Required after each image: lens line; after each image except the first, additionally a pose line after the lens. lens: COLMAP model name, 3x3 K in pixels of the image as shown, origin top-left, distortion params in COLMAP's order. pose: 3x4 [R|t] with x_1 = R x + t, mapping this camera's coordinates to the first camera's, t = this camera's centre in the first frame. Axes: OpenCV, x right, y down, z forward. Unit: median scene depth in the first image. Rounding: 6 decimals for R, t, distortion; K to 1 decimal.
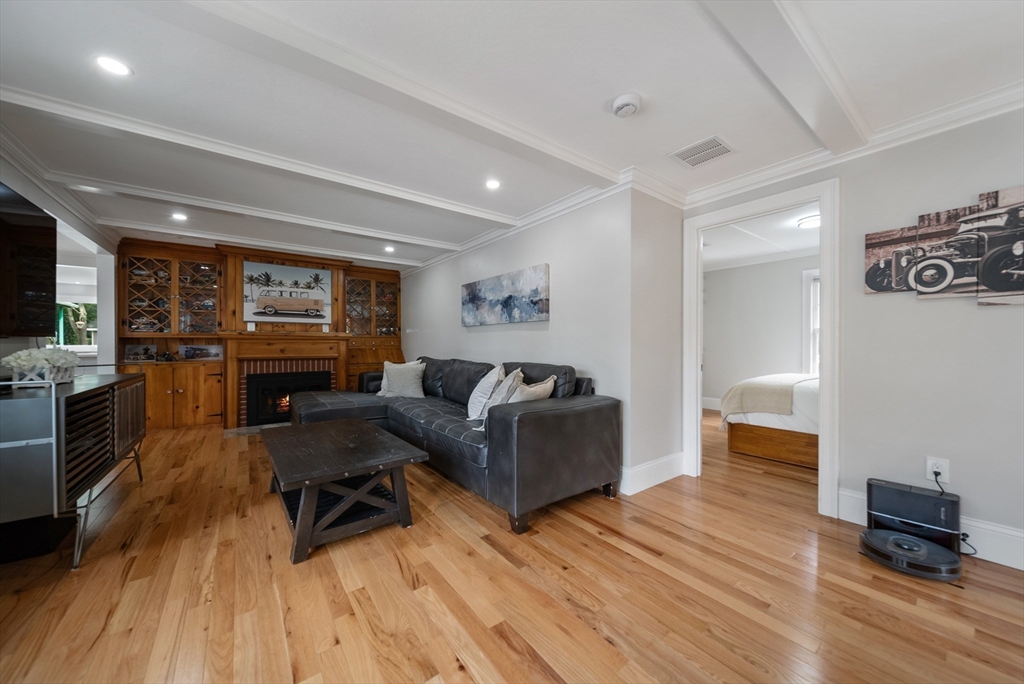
lens RADIAL K [[363.6, 0, 511.3], [0, 363.6, 340.6], [0, 0, 1]] dist [-0.001243, -0.000265]
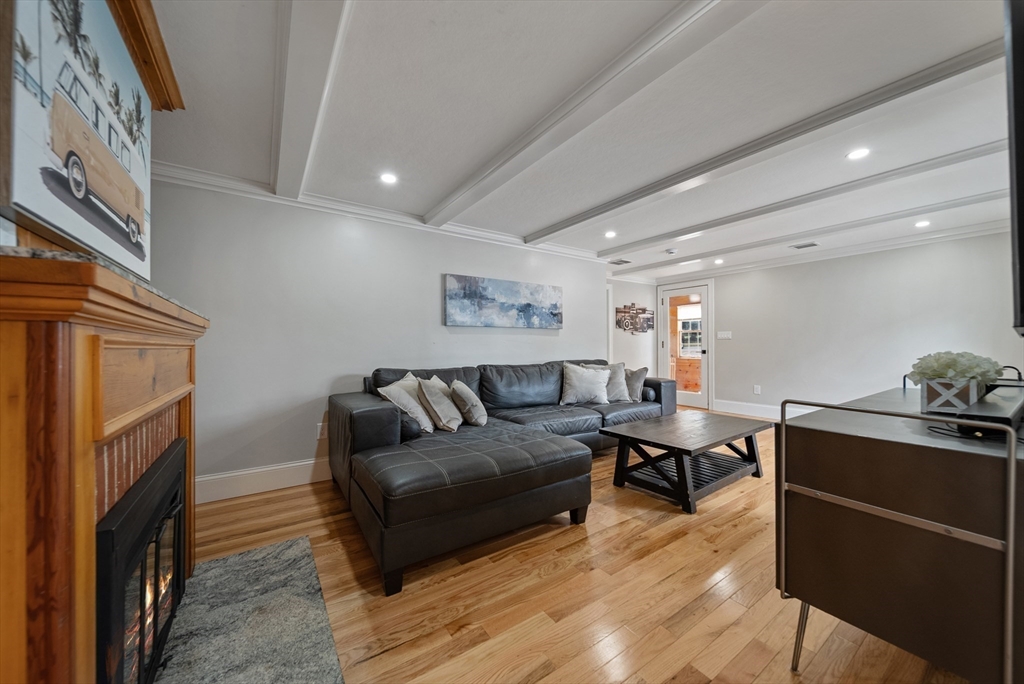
lens RADIAL K [[363.6, 0, 511.3], [0, 363.6, 340.6], [0, 0, 1]] dist [-0.001243, -0.000265]
pose [[0.040370, 0.015124, 0.999070, -1.145608], [-0.001281, 0.999885, -0.015084, 0.007339], [-0.999184, -0.000671, 0.040385, 1.027986]]
